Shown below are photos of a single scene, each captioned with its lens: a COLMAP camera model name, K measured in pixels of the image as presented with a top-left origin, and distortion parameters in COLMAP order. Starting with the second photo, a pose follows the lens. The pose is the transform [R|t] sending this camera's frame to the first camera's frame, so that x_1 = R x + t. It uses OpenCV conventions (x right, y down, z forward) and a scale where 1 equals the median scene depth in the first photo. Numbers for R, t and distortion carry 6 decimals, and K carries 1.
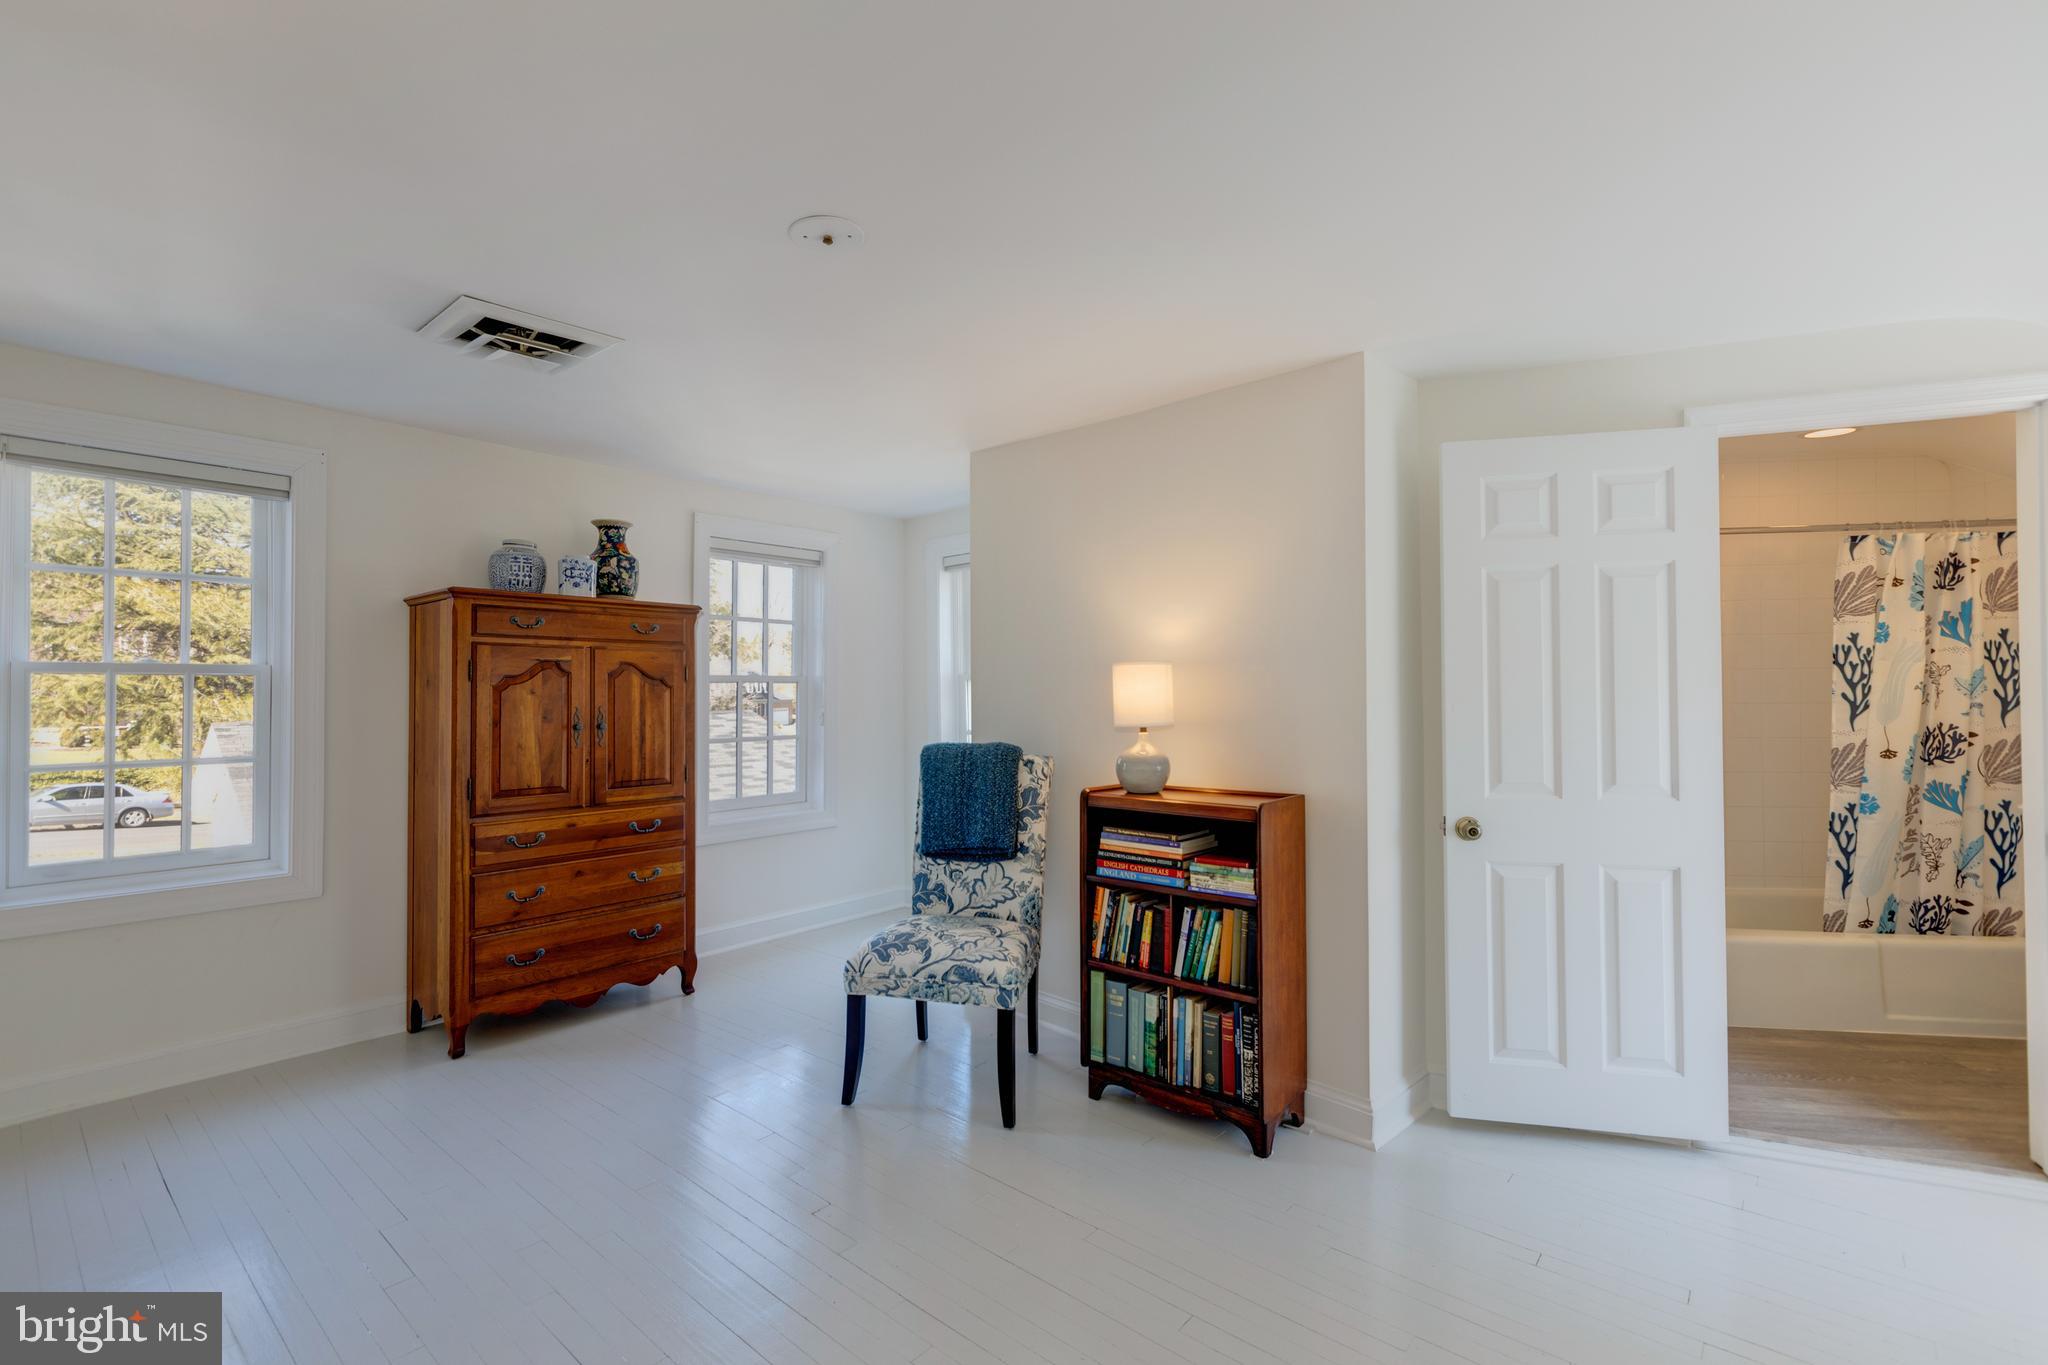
lens RADIAL K [[914.4, 0, 1035.5], [0, 914.4, 680.8], [0, 0, 1]] dist [0.001991, 0.000235]
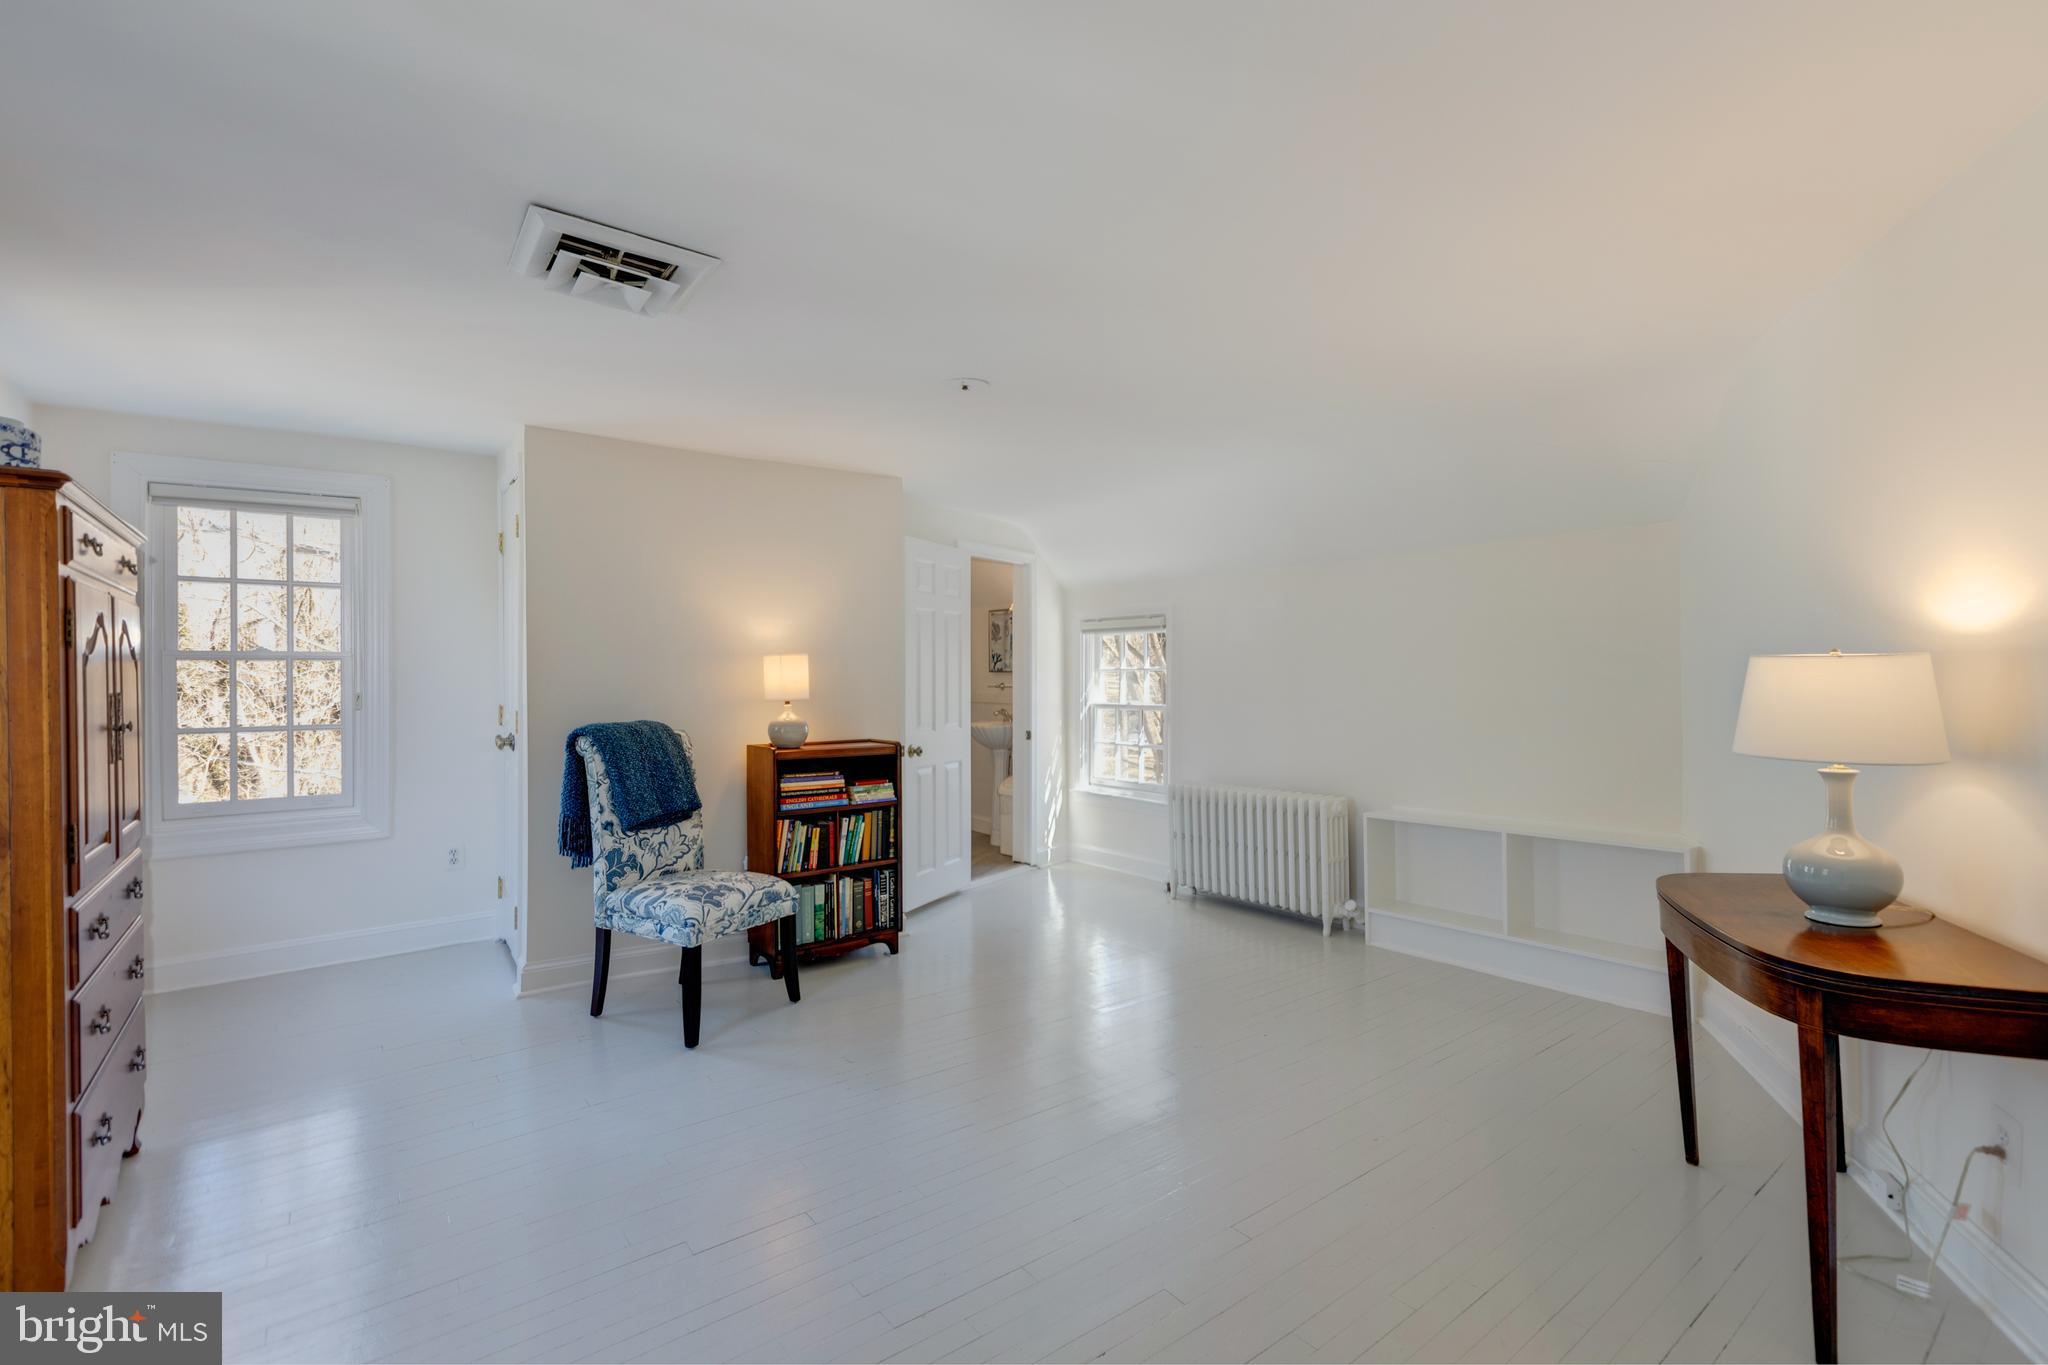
lens RADIAL K [[914.4, 0, 1035.5], [0, 914.4, 680.8], [0, 0, 1]] dist [0.001991, 0.000235]
pose [[0.205775, -0.000283, 0.978599, -1.328826], [-0.010973, 0.999936, 0.002596, 0.016138], [-0.978538, -0.011272, 0.205759, 0.413716]]
